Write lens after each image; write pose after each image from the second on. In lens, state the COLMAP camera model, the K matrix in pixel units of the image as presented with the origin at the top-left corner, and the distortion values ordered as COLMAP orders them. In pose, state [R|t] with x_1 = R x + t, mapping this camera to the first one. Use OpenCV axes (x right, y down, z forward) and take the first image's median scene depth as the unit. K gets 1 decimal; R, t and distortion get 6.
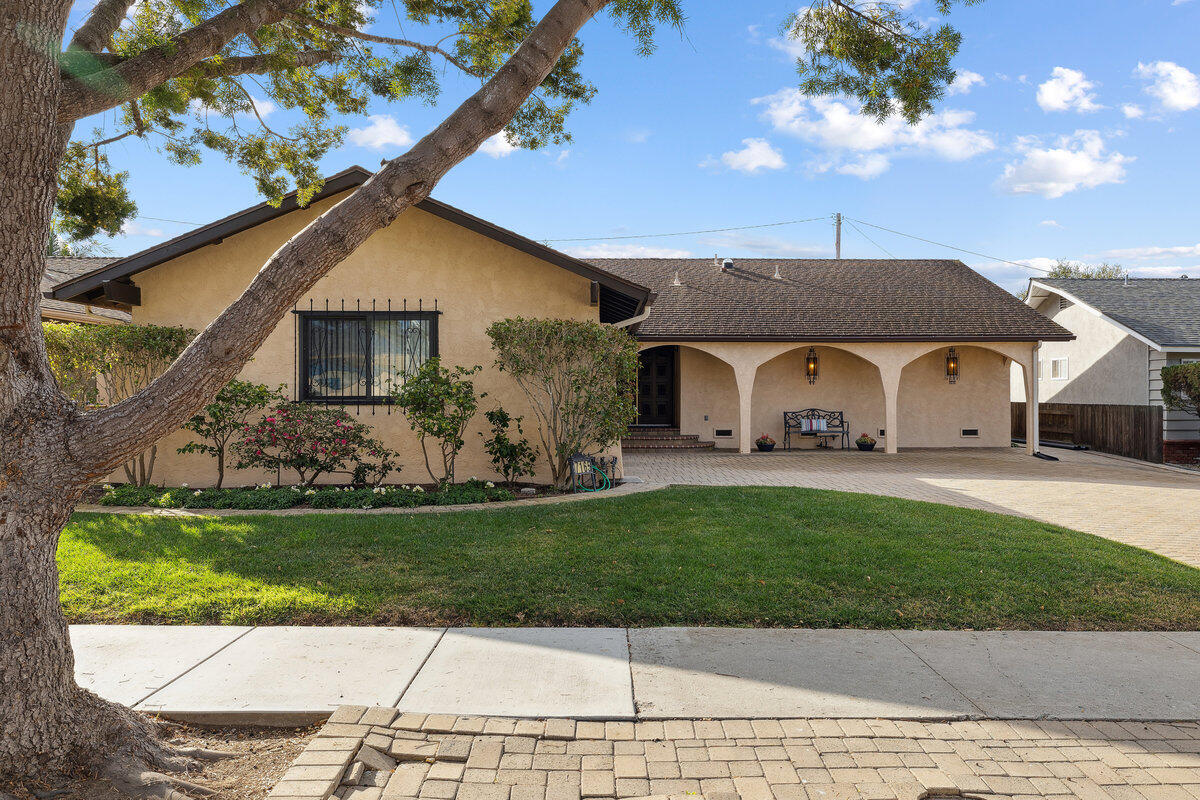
lens RADIAL K [[858.8, 0, 602.0], [0, 858.8, 402.1], [0, 0, 1]] dist [-0.005226, 0.000467]
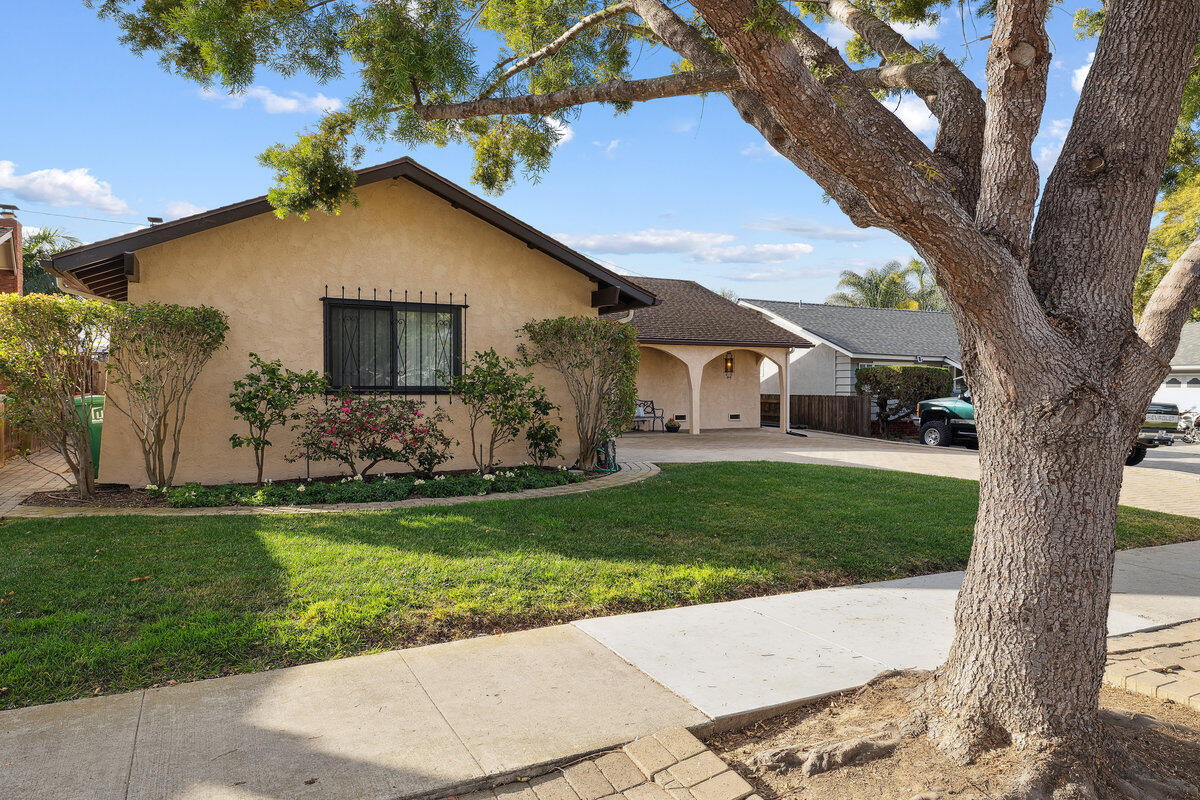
lens RADIAL K [[754.9, 0, 597.3], [0, 754.9, 398.0], [0, 0, 1]] dist [-0.005156, -0.000332]
pose [[0.911581, 0.001397, 0.411117, -0.276531], [-0.005012, 0.999958, 0.007716, -0.000423], [-0.411089, -0.009094, 0.911550, 0.060696]]
